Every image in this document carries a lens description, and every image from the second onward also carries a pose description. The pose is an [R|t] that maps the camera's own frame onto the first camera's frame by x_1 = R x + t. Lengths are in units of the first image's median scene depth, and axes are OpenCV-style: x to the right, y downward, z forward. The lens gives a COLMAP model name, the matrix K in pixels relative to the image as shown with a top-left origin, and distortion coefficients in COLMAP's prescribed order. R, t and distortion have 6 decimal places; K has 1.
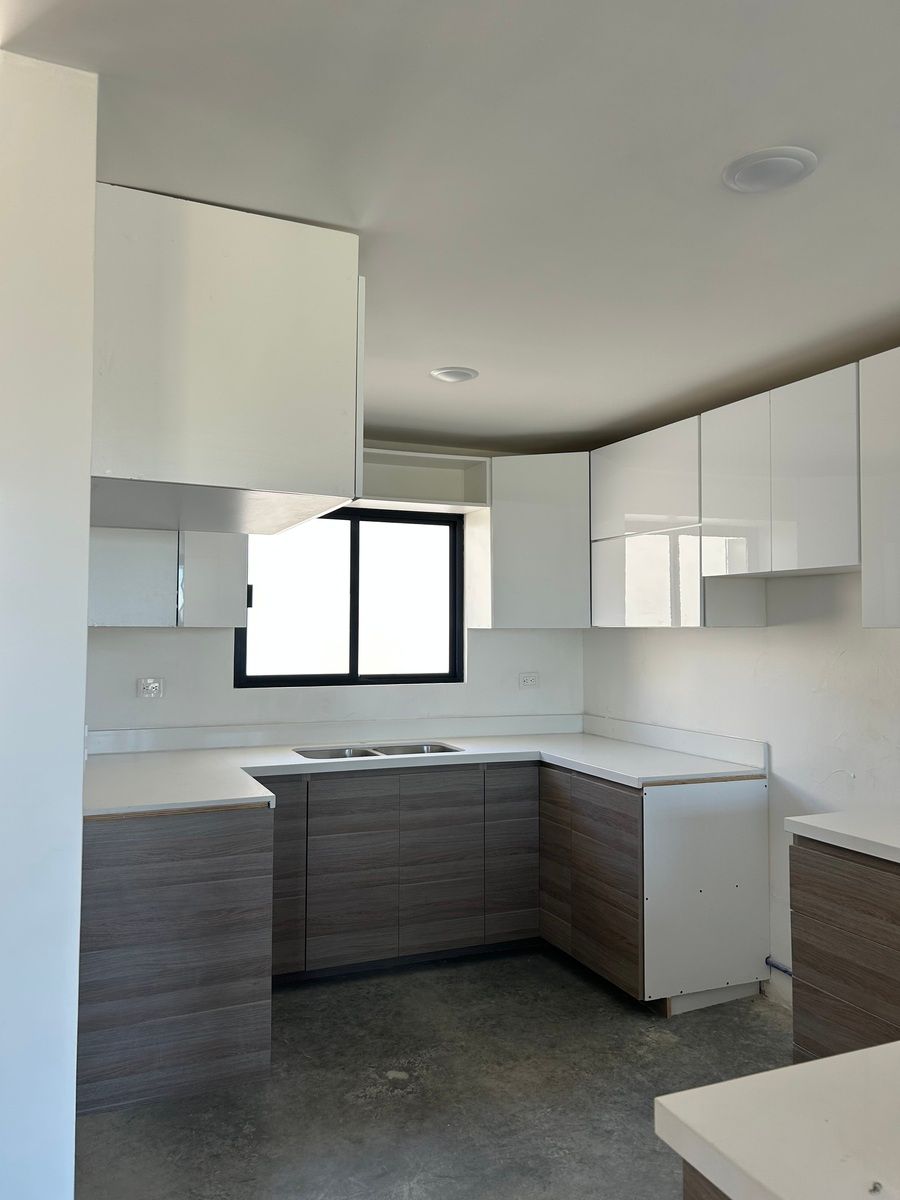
lens RADIAL K [[910.9, 0, 450.0], [0, 910.9, 600.0], [0, 0, 1]] dist [0.015041, 0.001613]
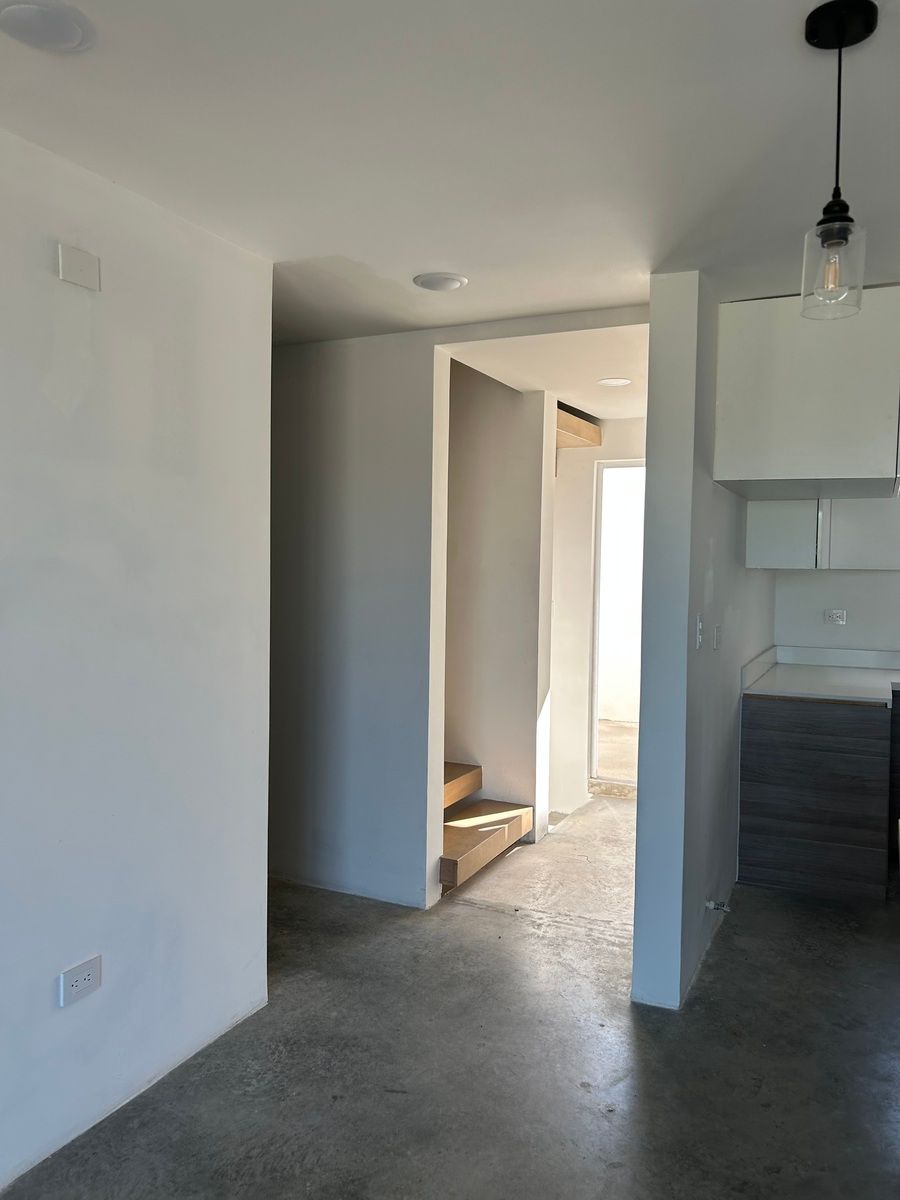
lens RADIAL K [[921.6, 0, 450.0], [0, 921.6, 600.0], [0, 0, 1]] dist [0.027026, 0.002894]
pose [[0.660244, 0.028882, -0.750496, 0.407571], [0.019317, 0.998277, 0.055412, -0.014358], [0.750803, -0.051083, 0.658548, -0.367421]]
